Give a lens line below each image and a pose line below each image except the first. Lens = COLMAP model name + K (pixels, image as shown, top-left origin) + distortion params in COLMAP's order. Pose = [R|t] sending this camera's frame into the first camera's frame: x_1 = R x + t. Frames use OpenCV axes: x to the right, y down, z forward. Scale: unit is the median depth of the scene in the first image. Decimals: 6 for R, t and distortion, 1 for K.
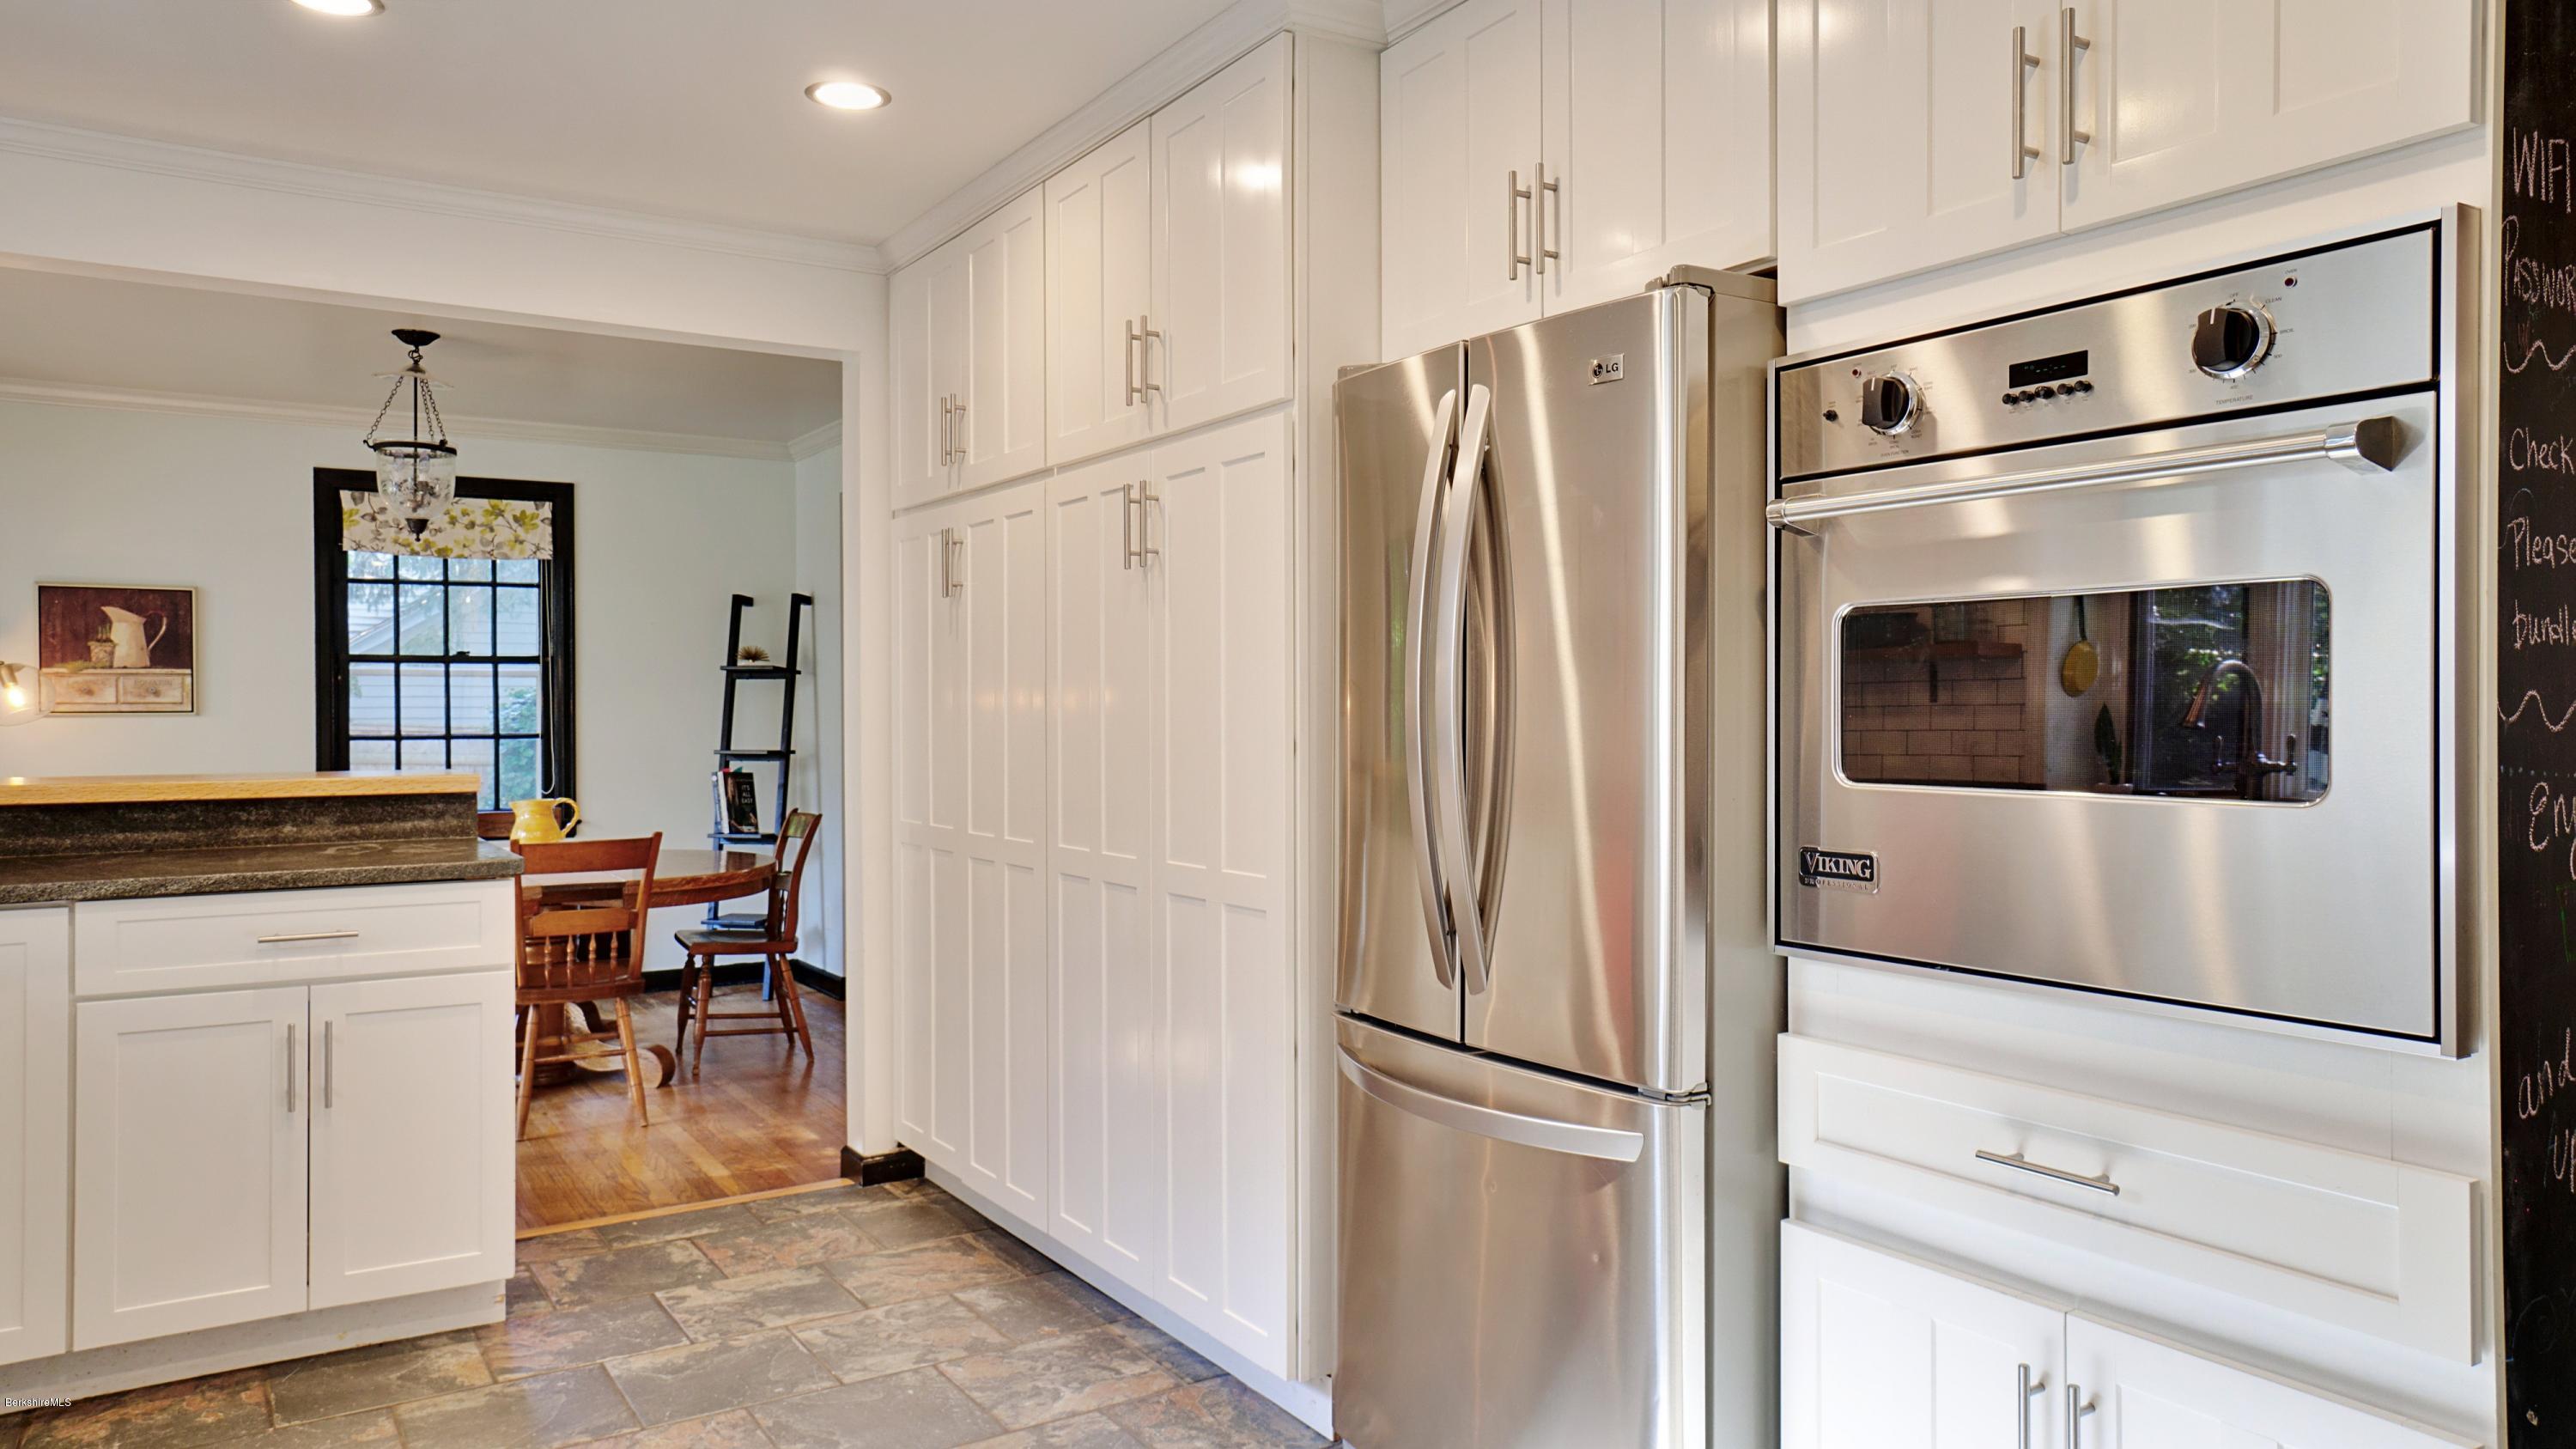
lens RADIAL K [[1695.5, 0, 1293.6], [0, 1695.5, 719.6], [0, 0, 1]] dist [-0.002722, 0.017944]
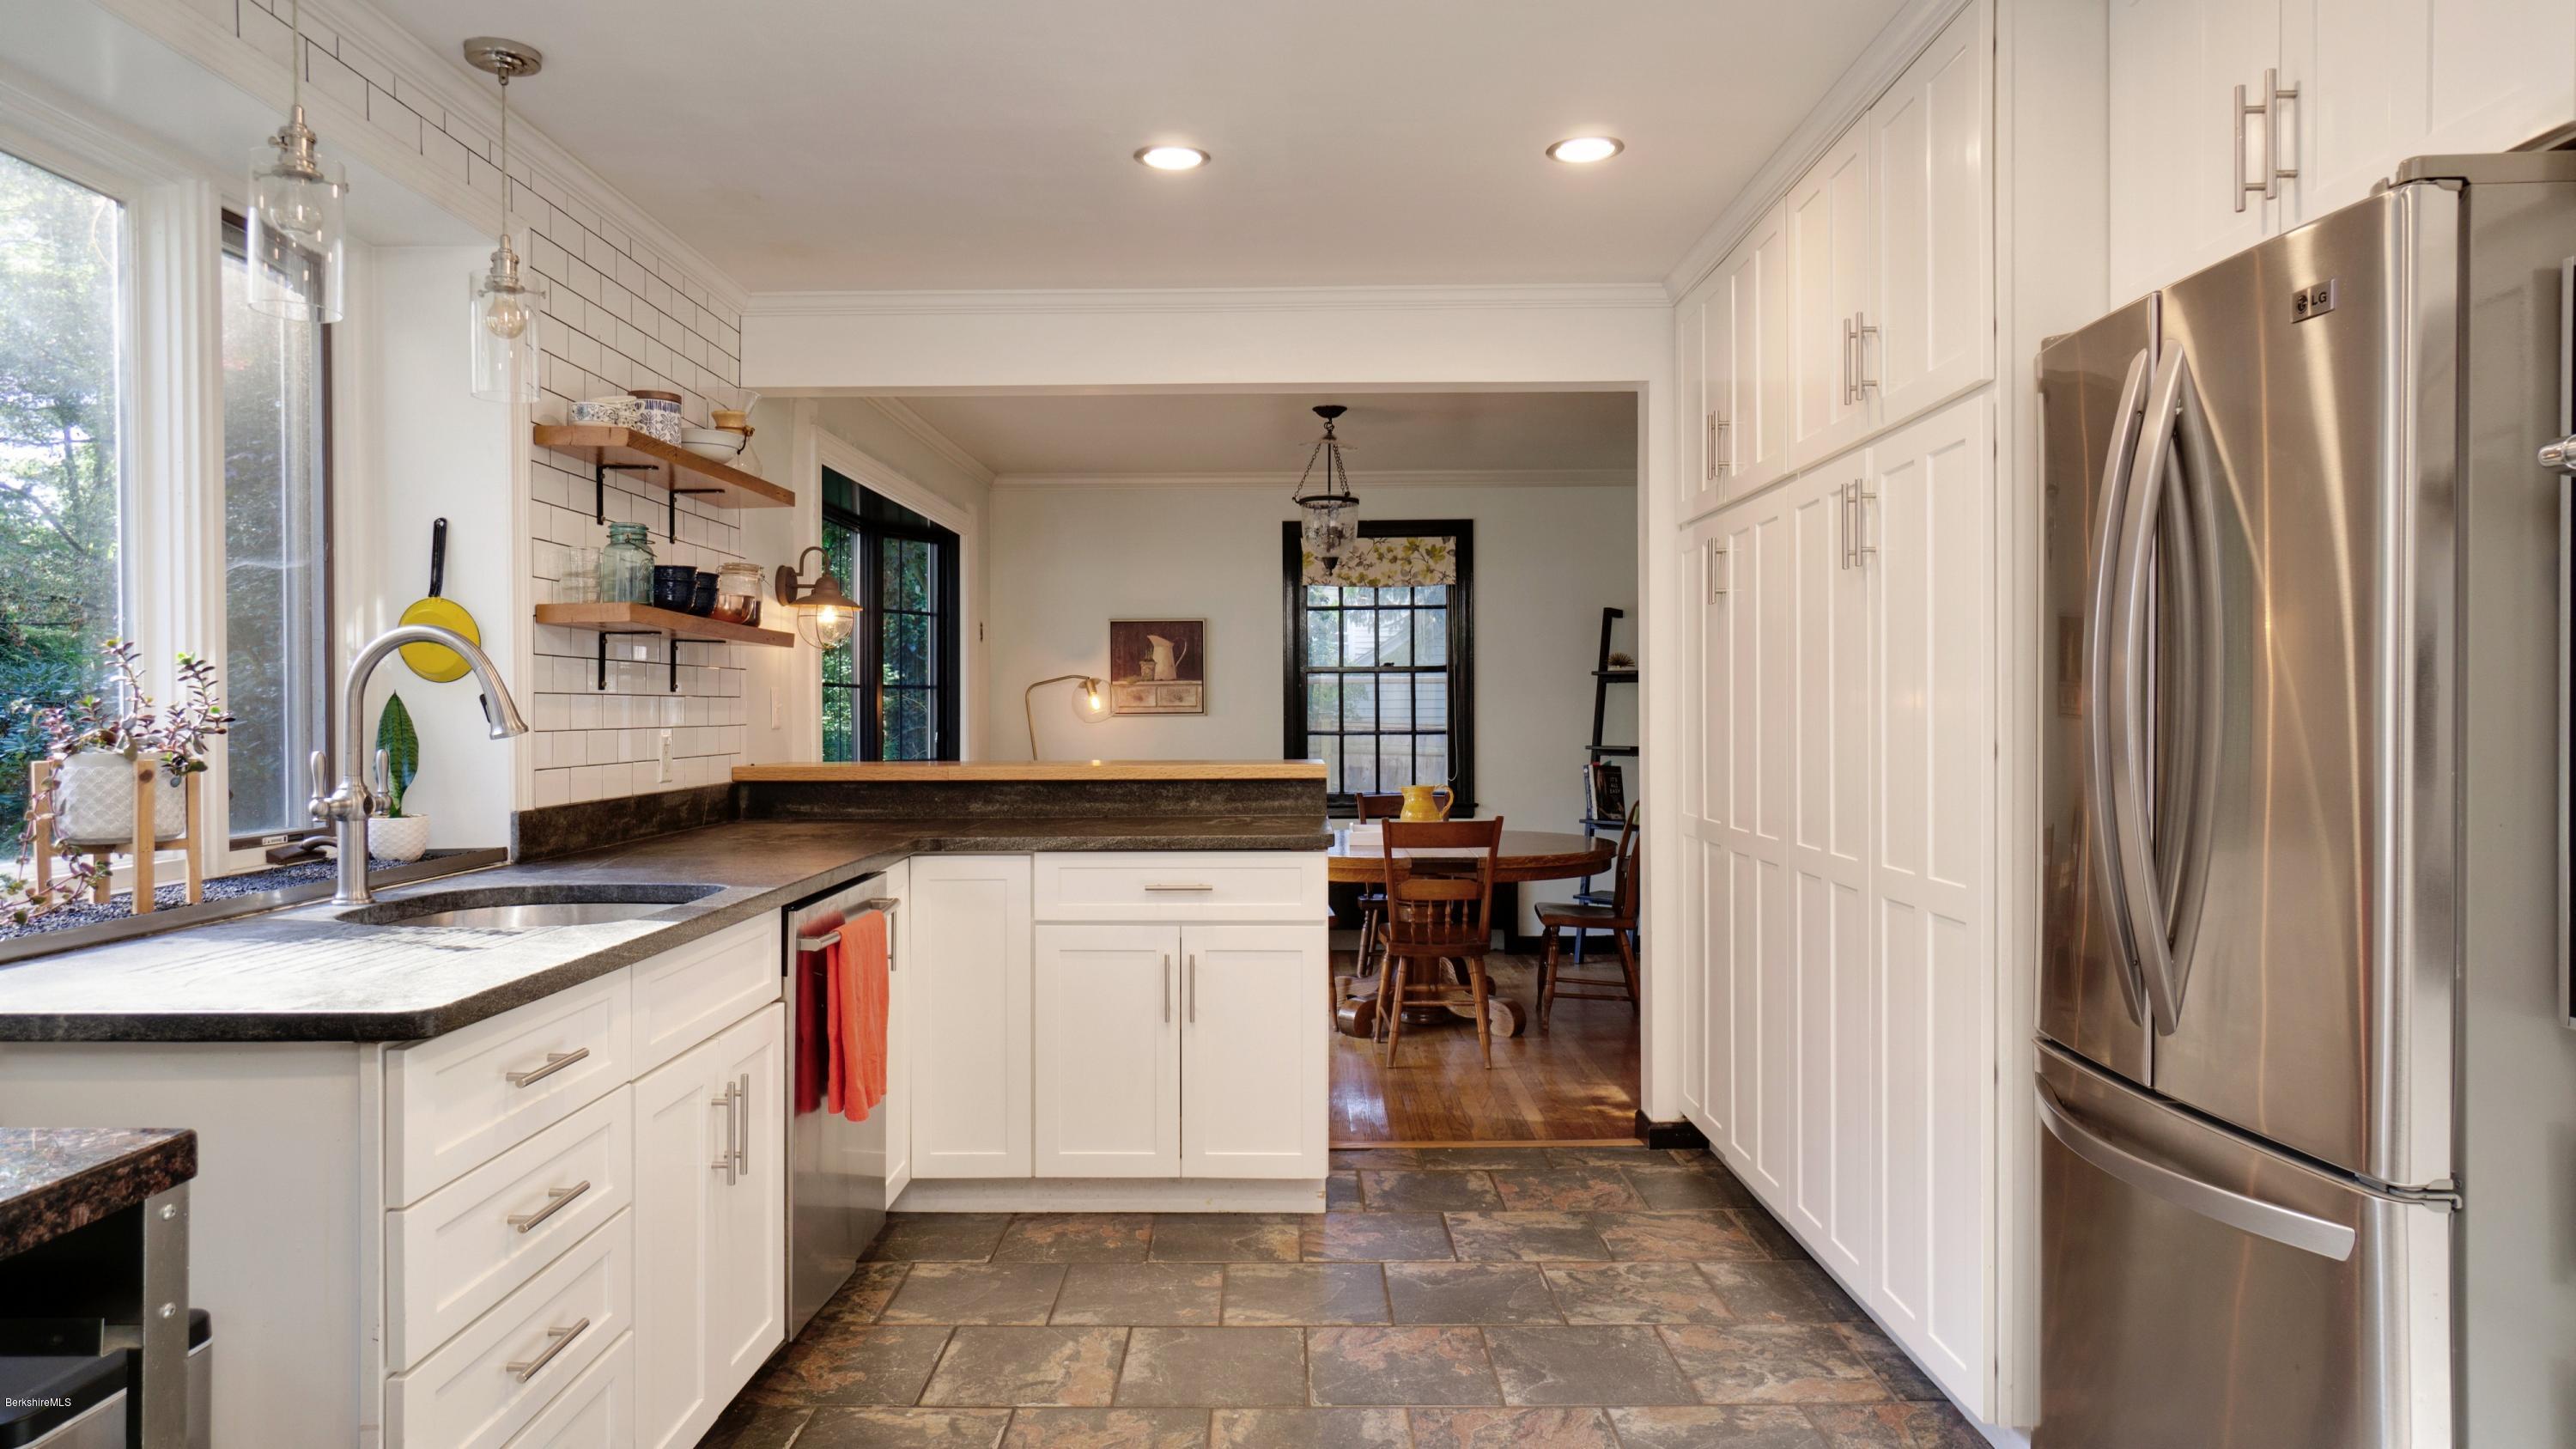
lens RADIAL K [[1532.0, 0, 1286.3], [0, 1532.0, 726.1], [0, 0, 1]] dist [-0.023711, 0.006046]
pose [[0.837224, 0.004919, -0.546838, 0.111629], [-0.002482, 0.999983, 0.005196, -0.000719], [0.546855, -0.002993, 0.837222, 0.068696]]
